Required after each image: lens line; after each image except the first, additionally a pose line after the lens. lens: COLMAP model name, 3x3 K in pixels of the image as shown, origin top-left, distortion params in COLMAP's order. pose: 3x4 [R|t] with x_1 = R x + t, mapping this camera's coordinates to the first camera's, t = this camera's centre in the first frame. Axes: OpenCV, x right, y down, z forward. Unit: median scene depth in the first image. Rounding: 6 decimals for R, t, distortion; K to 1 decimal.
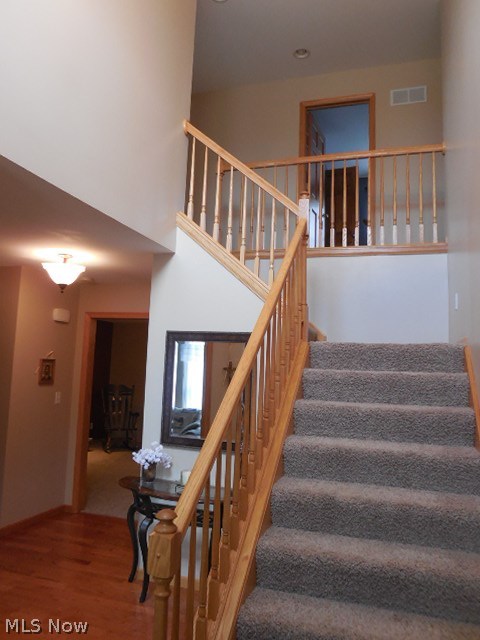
lens RADIAL K [[492.3, 0, 240.0], [0, 492.3, 320.0], [0, 0, 1]] dist [-0.052349, 0.037558]
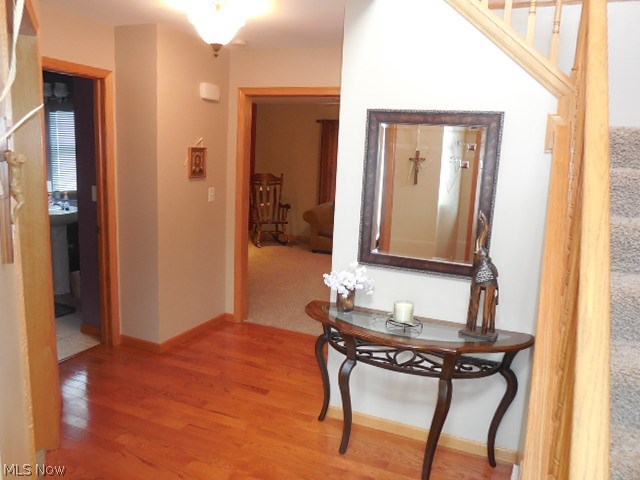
lens RADIAL K [[492.3, 0, 320.0], [0, 492.3, 240.0], [0, 0, 1]] dist [-0.052349, 0.037558]
pose [[0.995273, 0.020883, -0.094850, -0.118423], [0.005707, 0.962347, 0.271764, 0.008579], [0.096954, -0.271021, 0.957678, 0.215912]]
